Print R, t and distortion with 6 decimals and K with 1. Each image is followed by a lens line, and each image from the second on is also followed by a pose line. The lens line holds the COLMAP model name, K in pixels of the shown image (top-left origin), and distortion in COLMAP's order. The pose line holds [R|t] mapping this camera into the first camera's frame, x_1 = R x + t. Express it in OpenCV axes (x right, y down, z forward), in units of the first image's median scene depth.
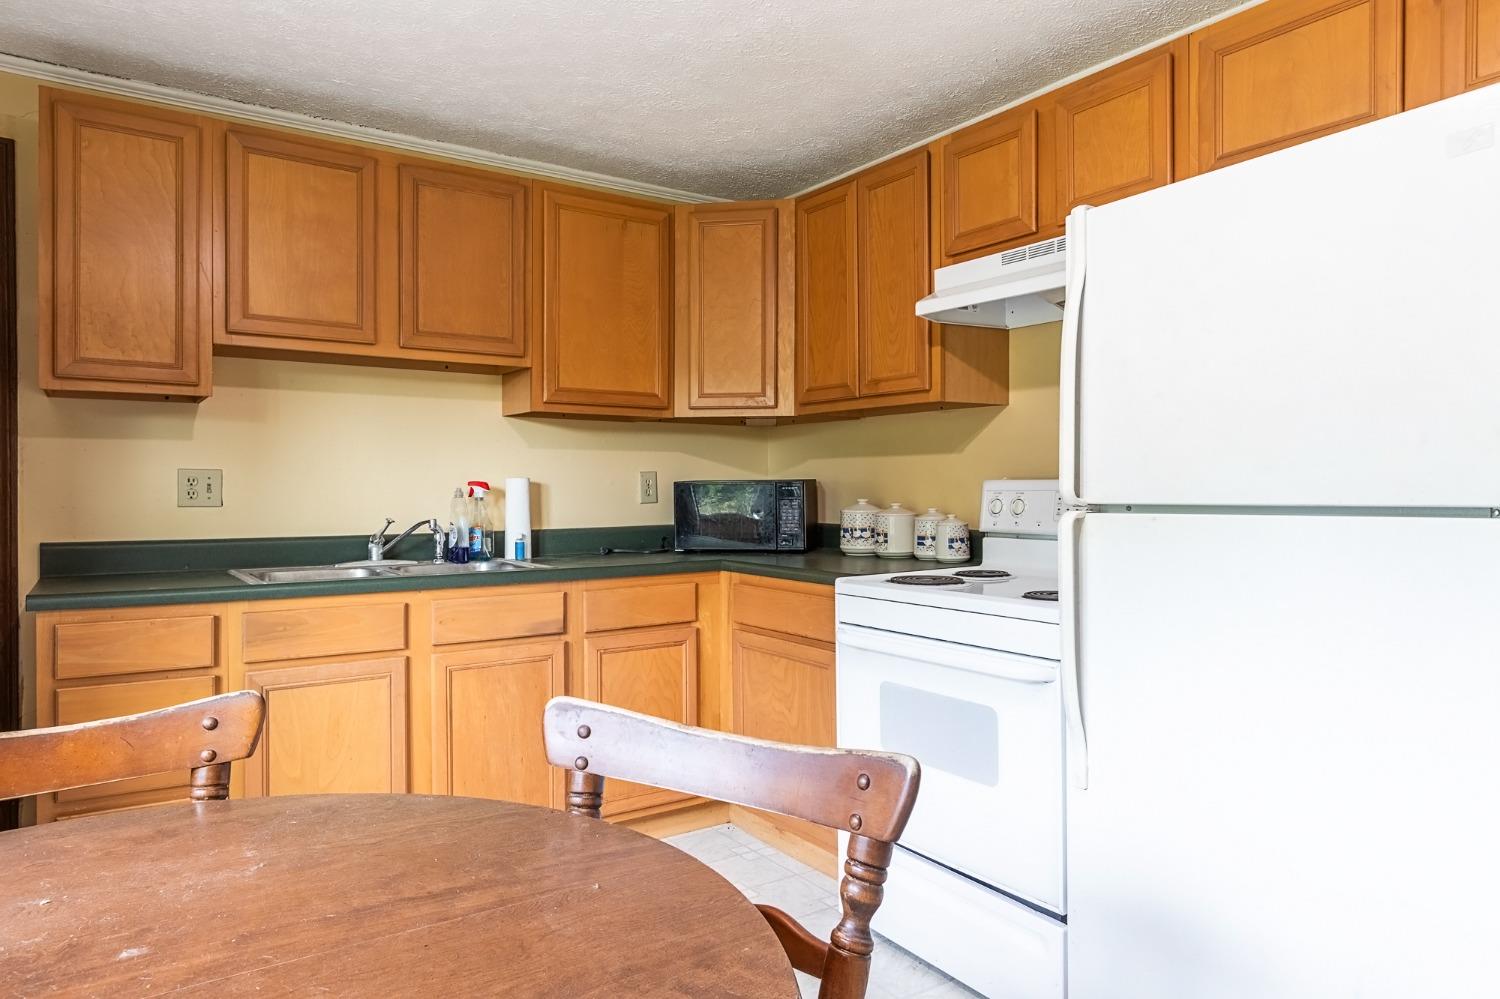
lens RADIAL K [[998.5, 0, 750.6], [0, 998.5, 470.1], [0, 0, 1]] dist [0.032610, 0.000376]
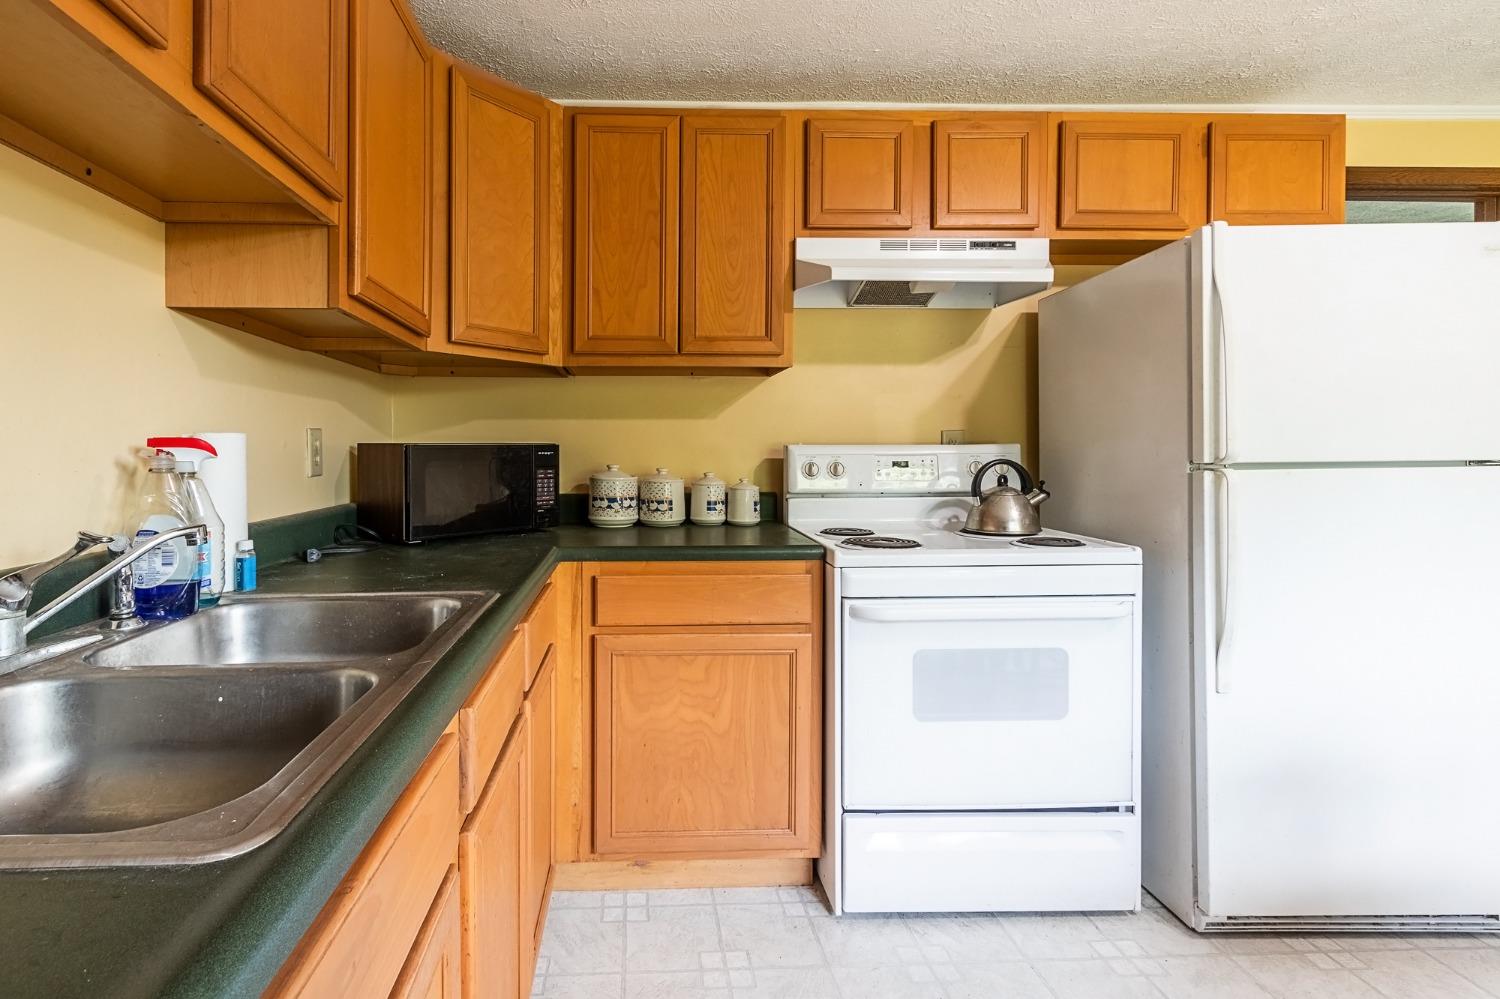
lens RADIAL K [[727.7, 0, 748.3], [0, 727.7, 451.0], [0, 0, 1]] dist [0.019002, -0.001826]
pose [[0.524716, 0.003330, 0.851271, -0.450786], [-0.012688, 0.999912, 0.003910, 0.013574], [-0.851183, -0.012852, 0.524712, 0.624428]]
